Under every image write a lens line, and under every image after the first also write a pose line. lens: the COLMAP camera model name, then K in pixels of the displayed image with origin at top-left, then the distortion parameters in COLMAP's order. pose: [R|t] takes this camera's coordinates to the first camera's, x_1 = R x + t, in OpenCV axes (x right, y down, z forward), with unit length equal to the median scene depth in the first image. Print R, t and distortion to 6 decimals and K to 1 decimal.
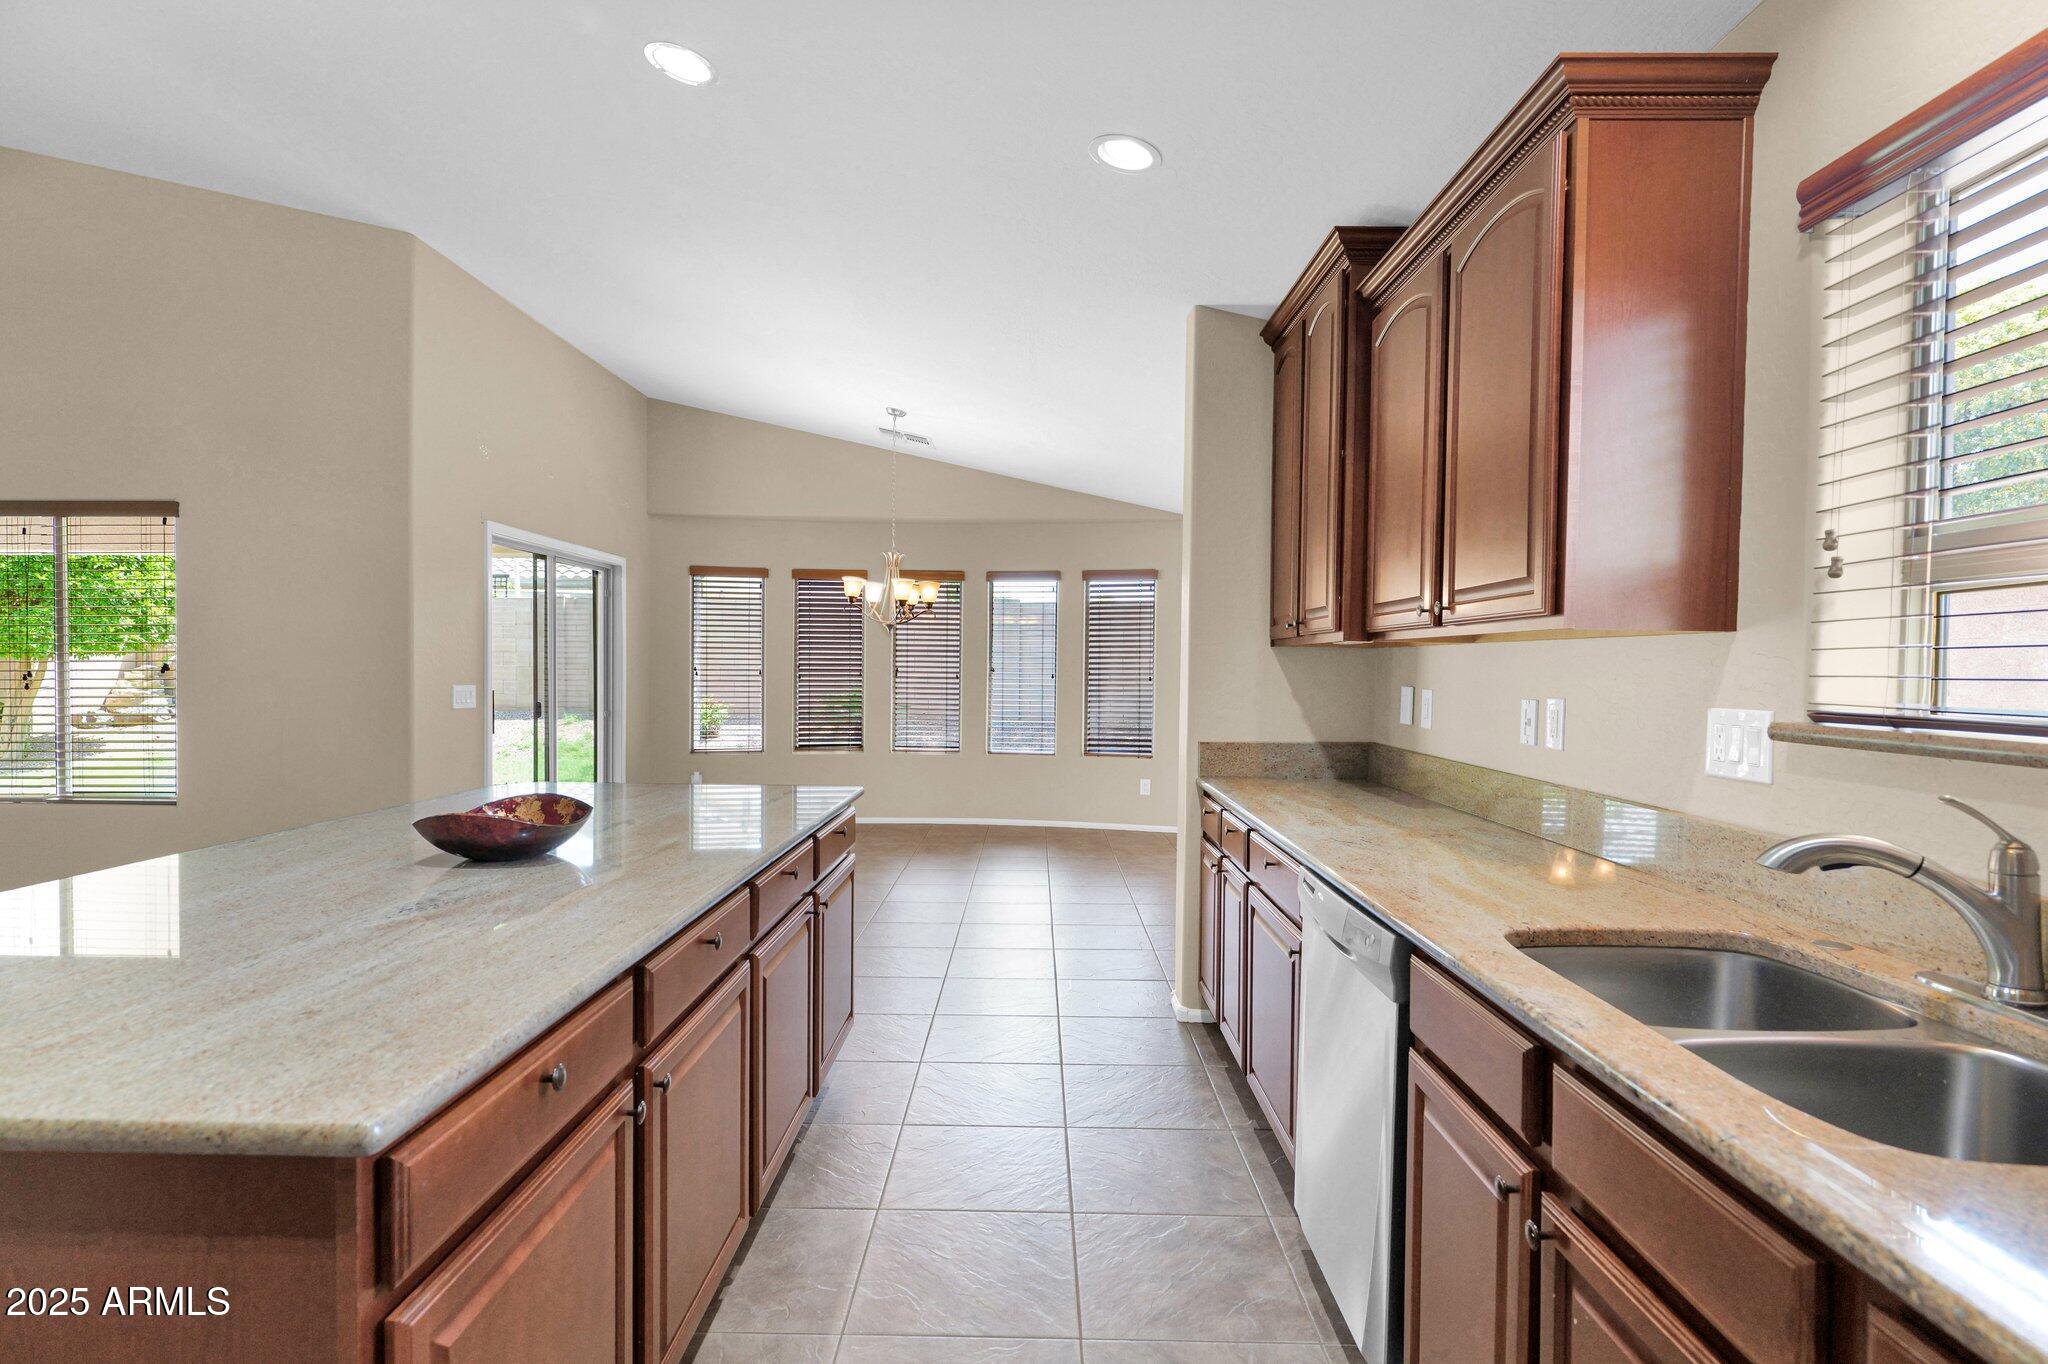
lens RADIAL K [[1041.4, 0, 1021.8], [0, 1041.4, 694.4], [0, 0, 1]] dist [-0.006282, 0.003499]
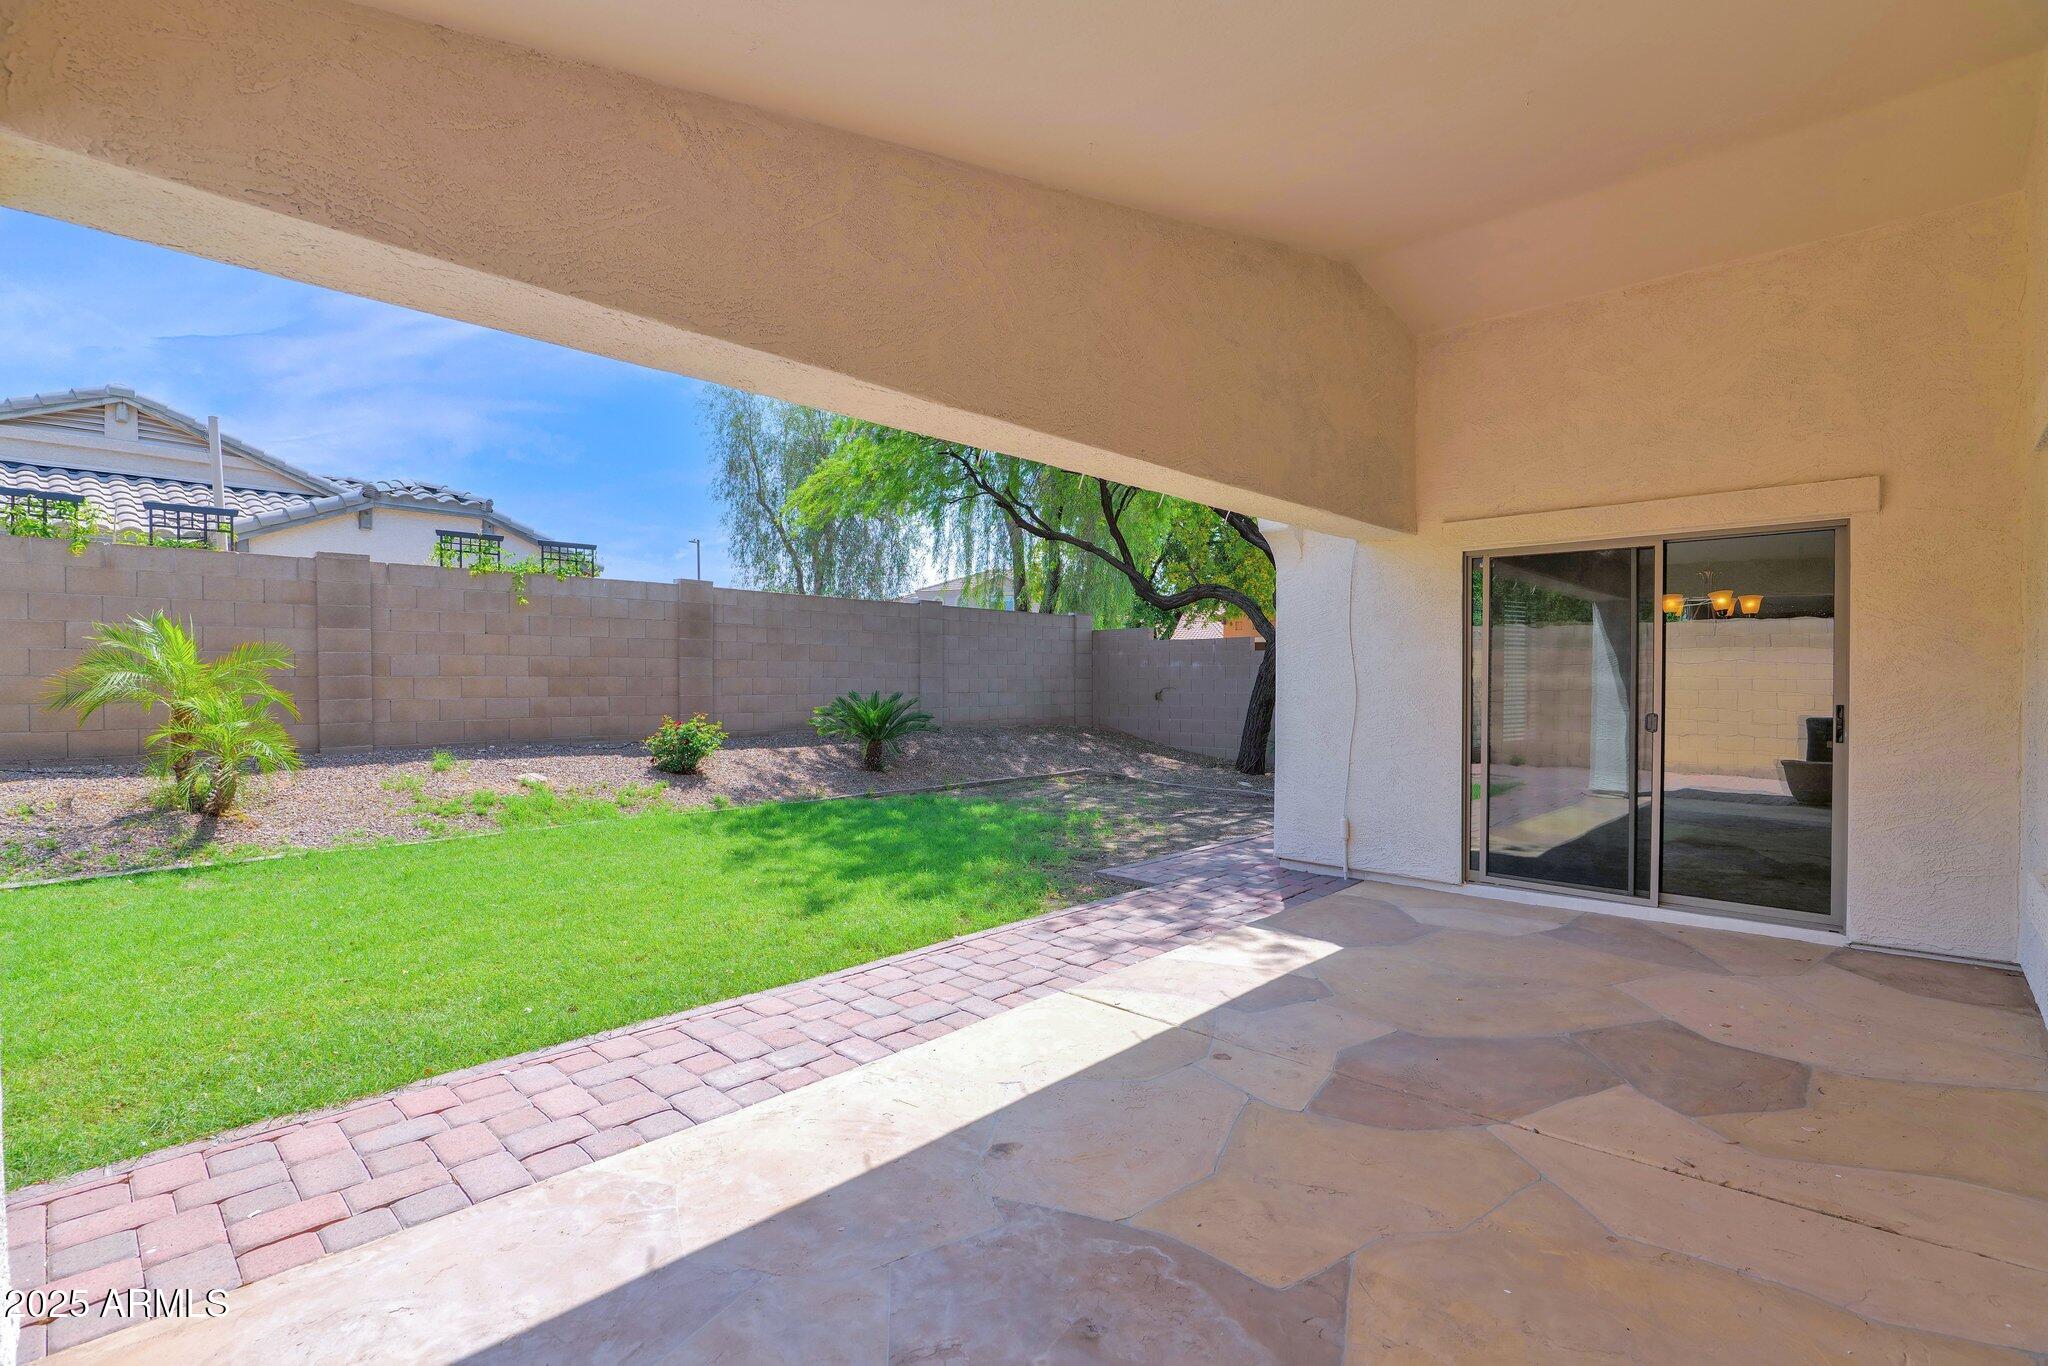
lens RADIAL K [[958.1, 0, 1004.9], [0, 958.1, 685.8], [0, 0, 1]] dist [-0.020509, 0.004456]
pose [[0.668842, -0.016063, 0.743231, -2.473944], [0.024764, 0.999693, -0.000679, -0.050393], [-0.742992, 0.018860, 0.669034, 1.497043]]
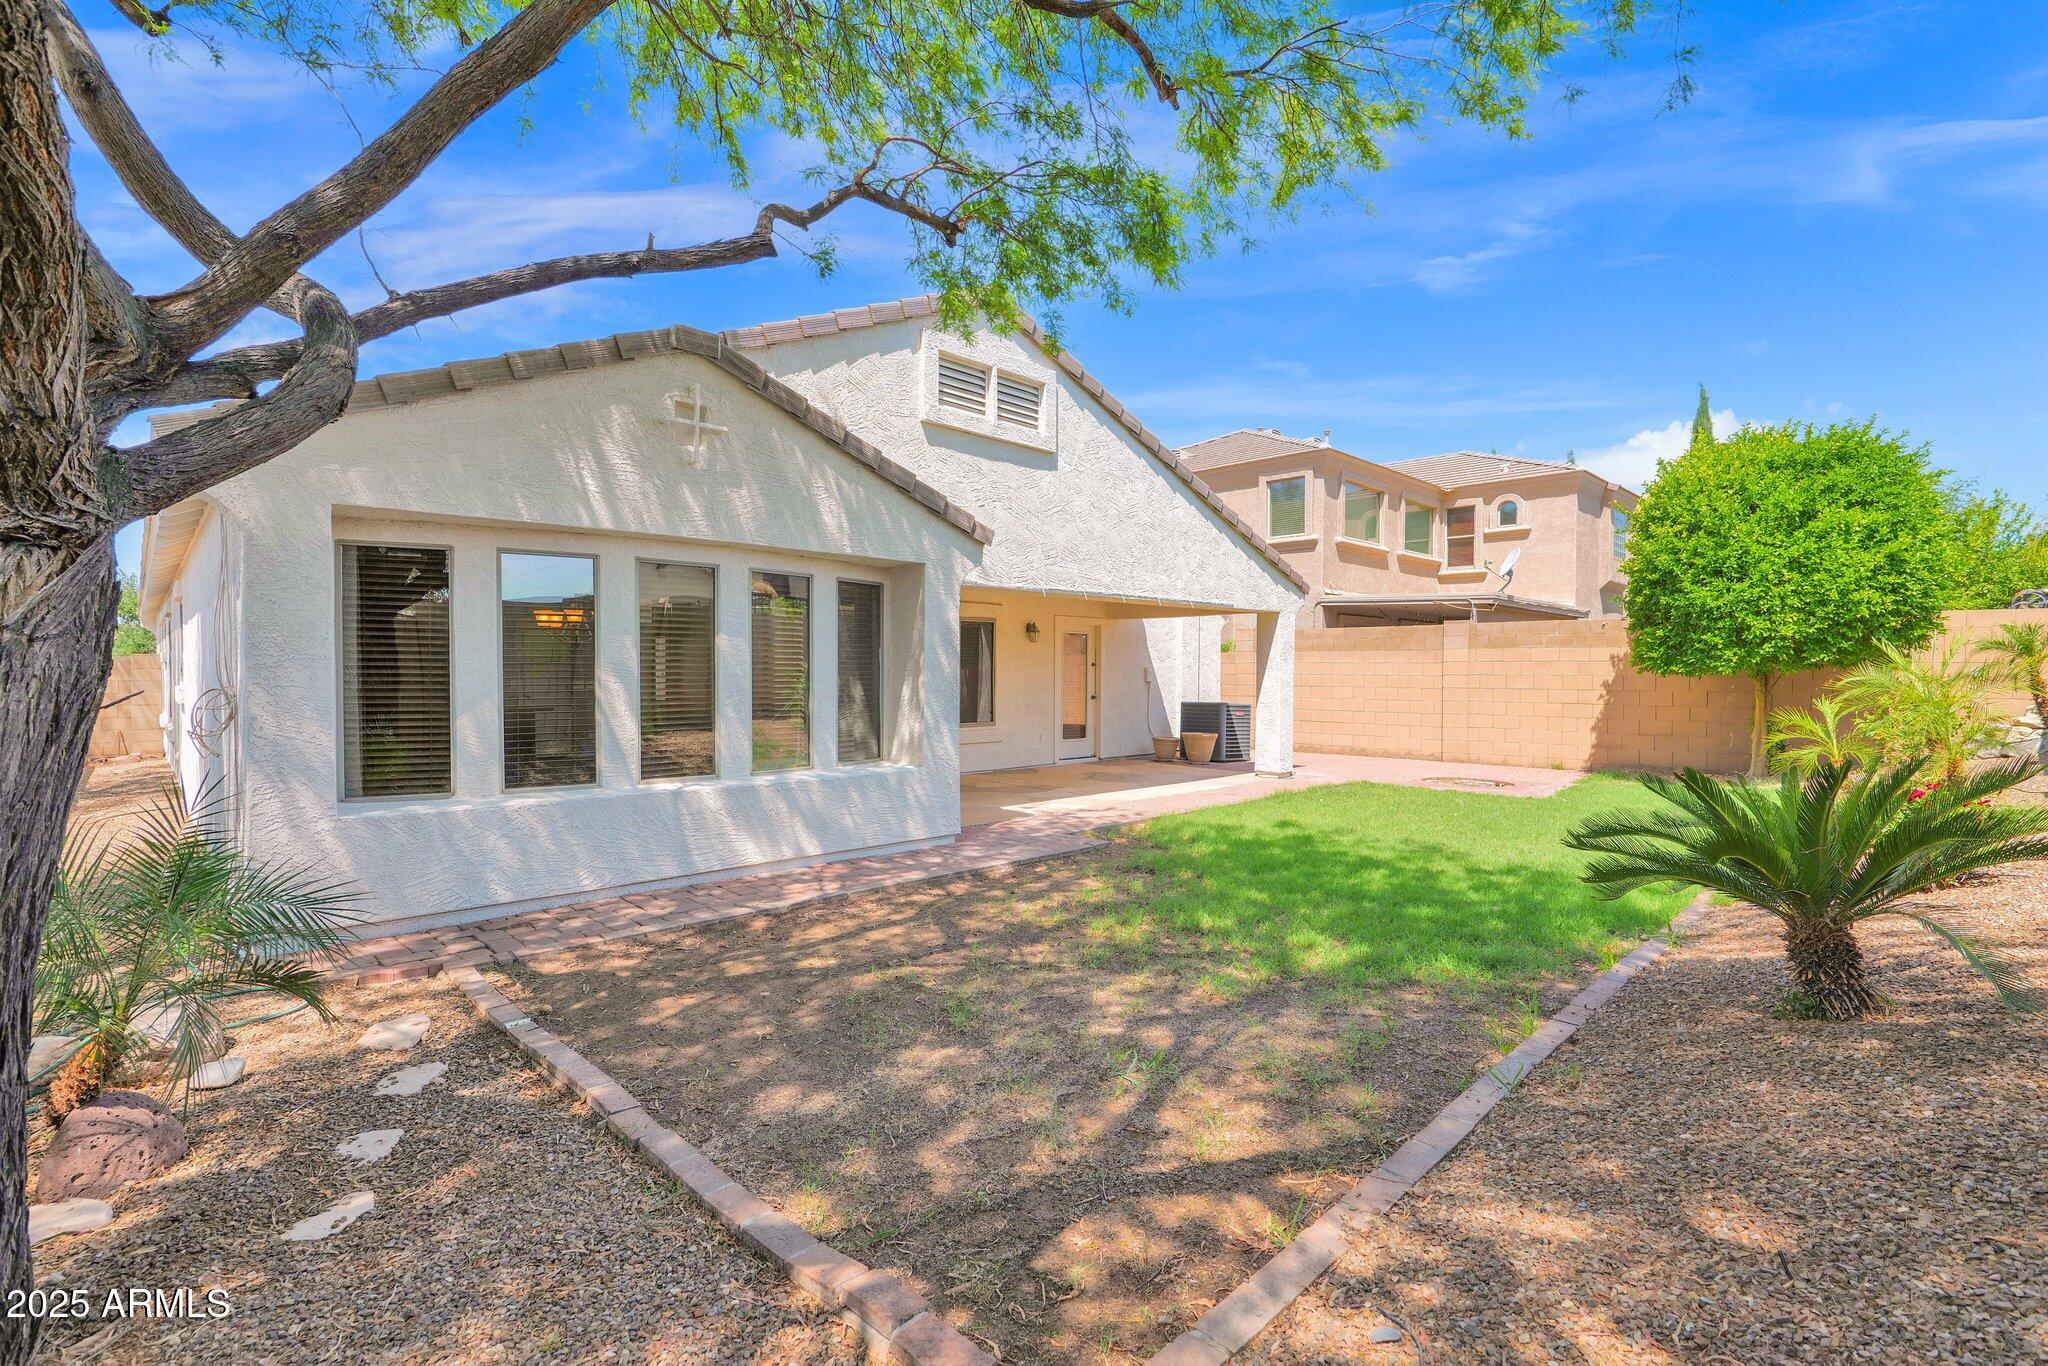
lens RADIAL K [[958.1, 0, 1020.0], [0, 958.1, 686.3], [0, 0, 1]] dist [-0.020509, 0.004456]
pose [[-0.713824, 0.000379, -0.700325, 0.568744], [-0.027470, 0.999215, 0.028541, -0.111859], [0.699786, 0.039611, -0.713253, 3.949456]]
